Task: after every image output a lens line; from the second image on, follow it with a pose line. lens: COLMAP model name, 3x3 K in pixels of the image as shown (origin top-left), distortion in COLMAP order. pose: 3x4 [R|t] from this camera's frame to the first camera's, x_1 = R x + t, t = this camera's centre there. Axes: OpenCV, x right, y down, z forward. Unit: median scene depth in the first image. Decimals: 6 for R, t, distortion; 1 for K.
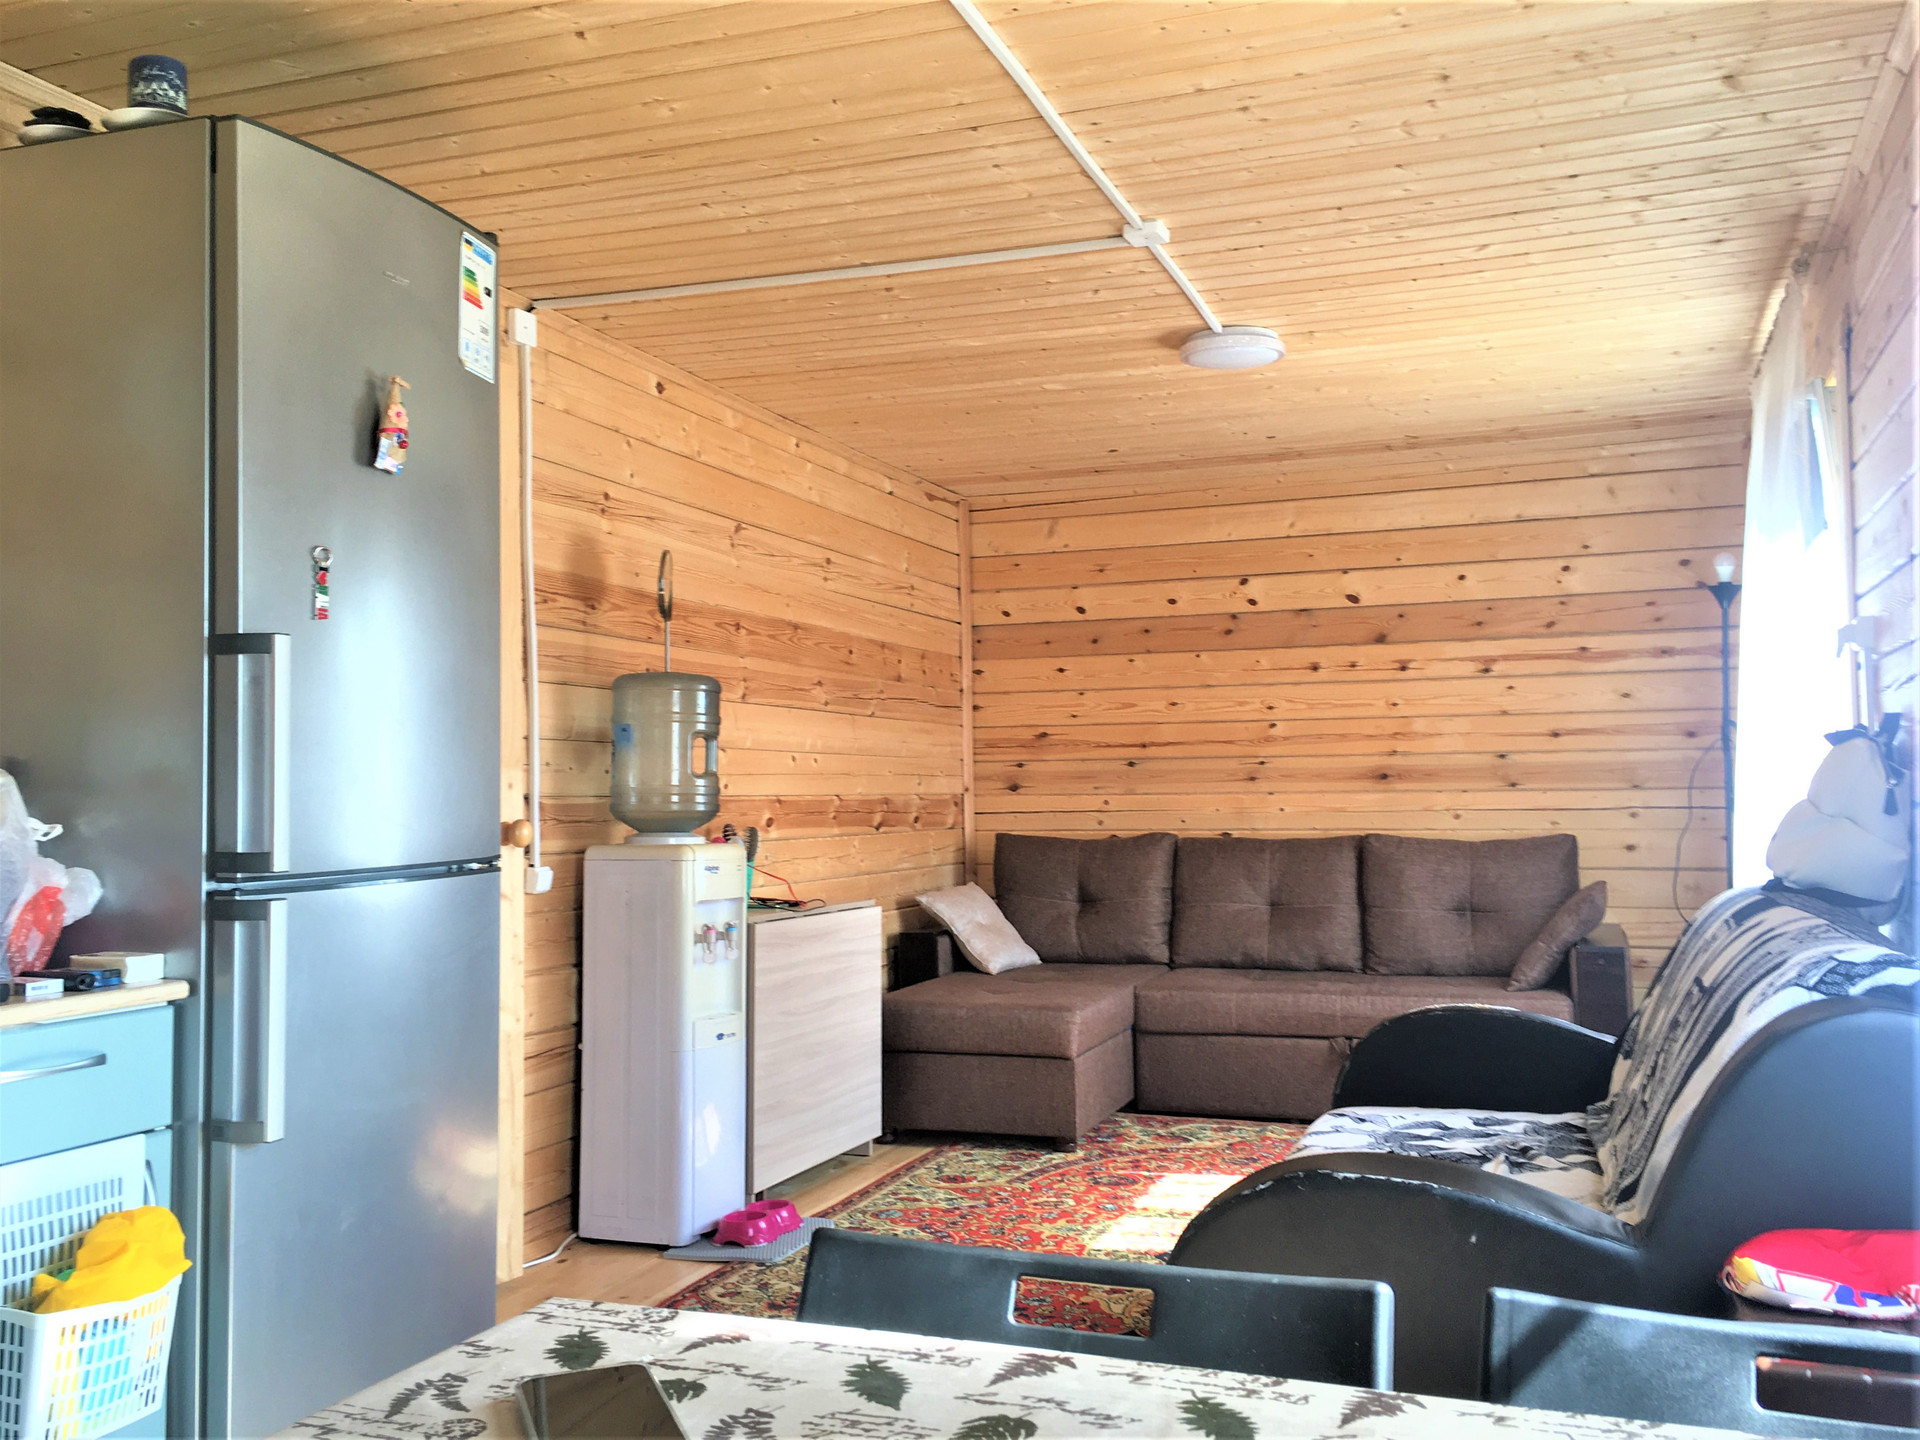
lens RADIAL K [[1652.9, 0, 963.5], [0, 1652.9, 717.2], [0, 0, 1]] dist [0.070074, -0.091128]
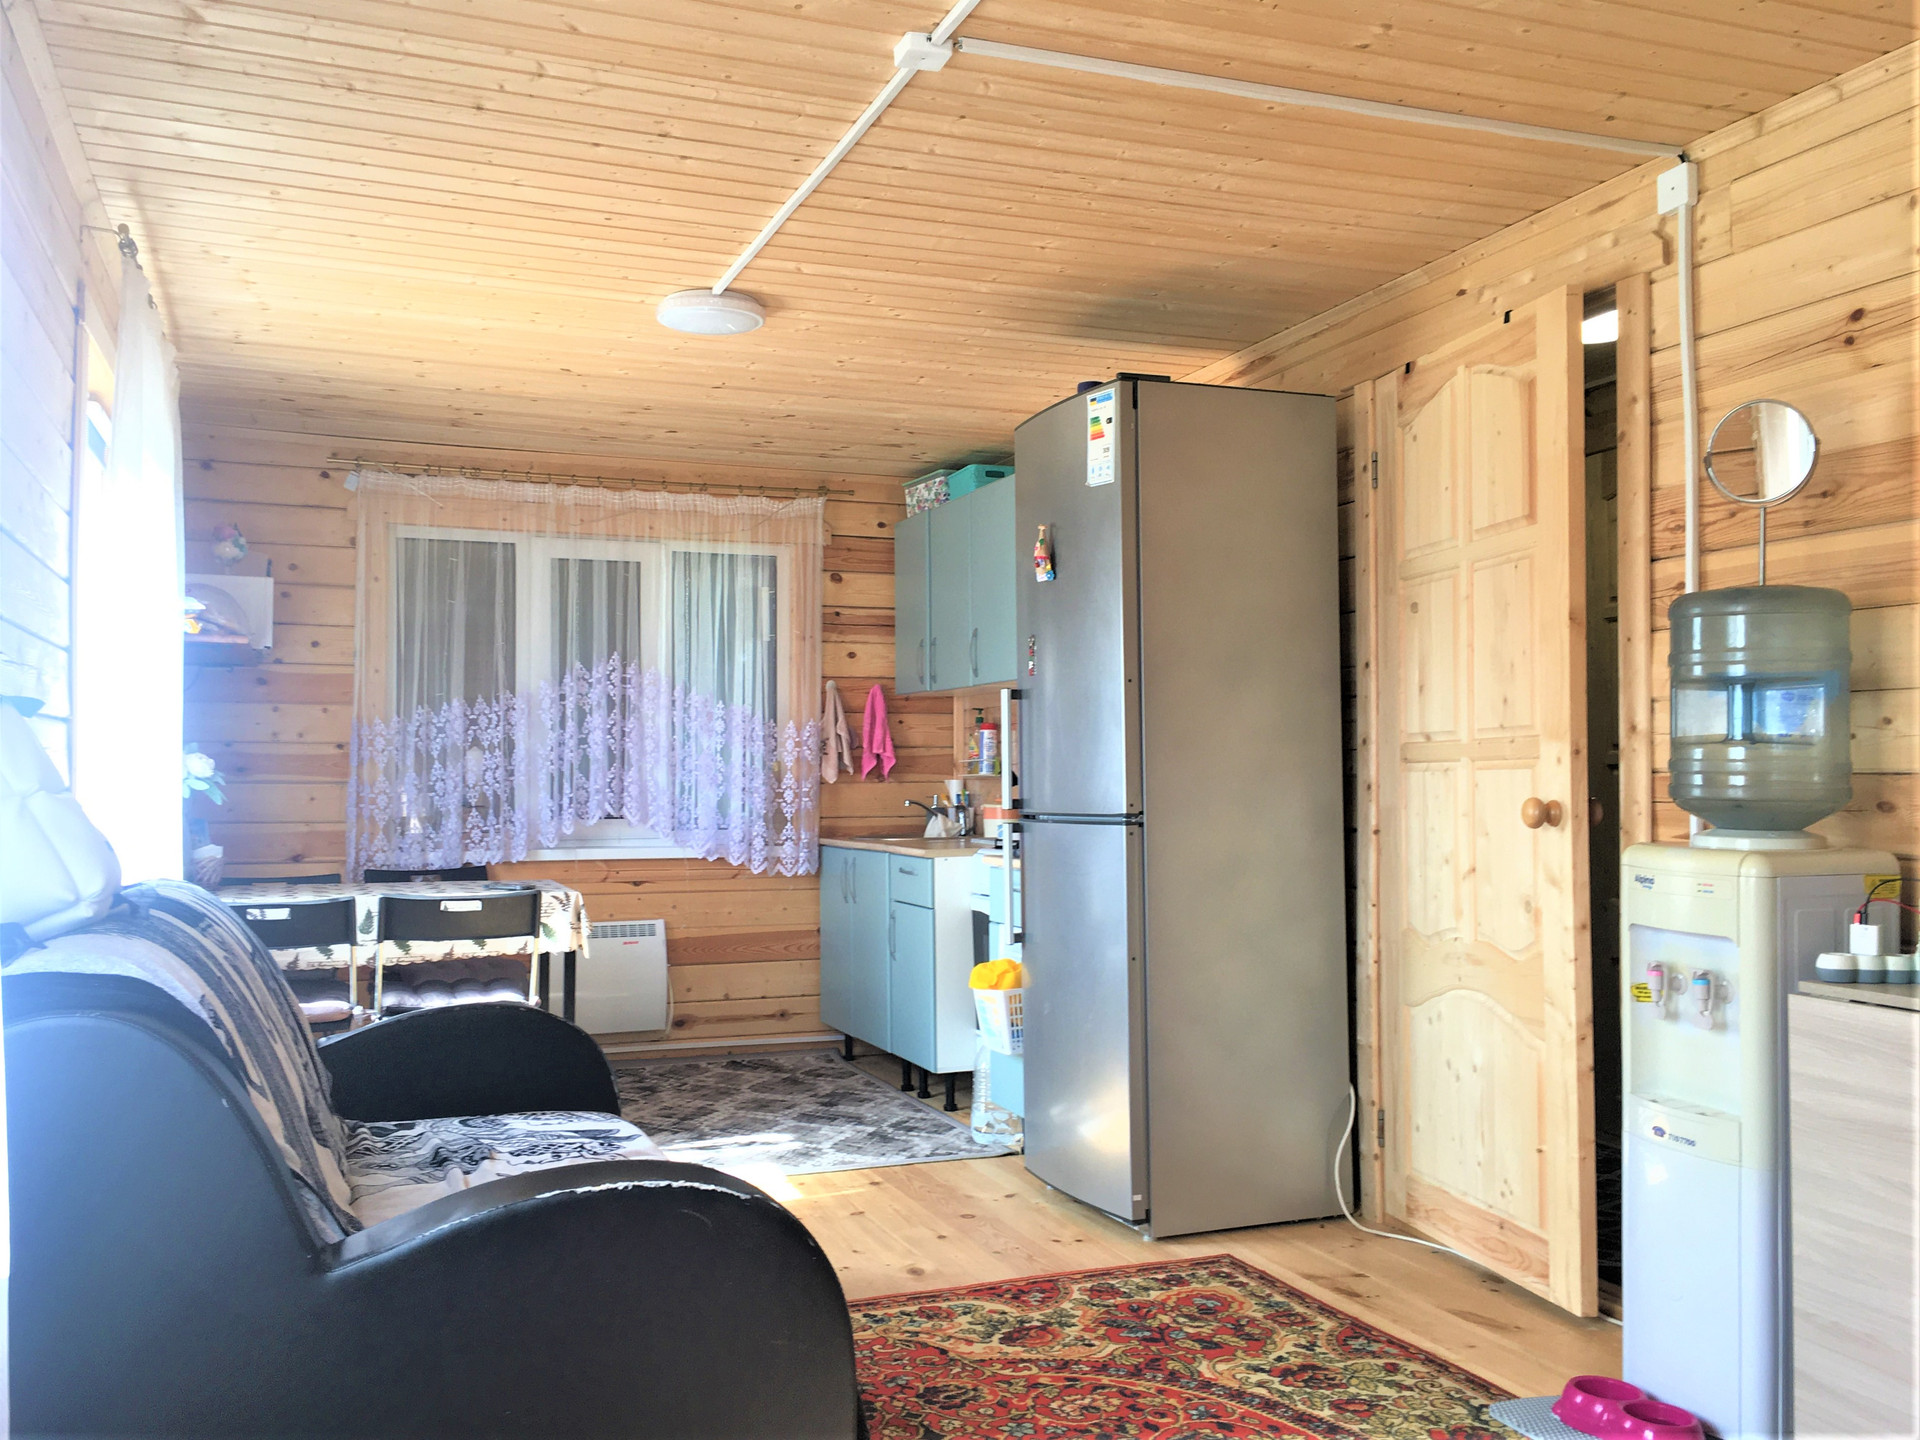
lens RADIAL K [[1652.9, 0, 960.8], [0, 1652.9, 726.5], [0, 0, 1]] dist [0.070074, -0.091128]
pose [[-0.733708, -0.013009, -0.679340, 0.808323], [0.036214, 0.997647, -0.058217, 0.089653], [0.678499, -0.067316, -0.731511, 2.028596]]
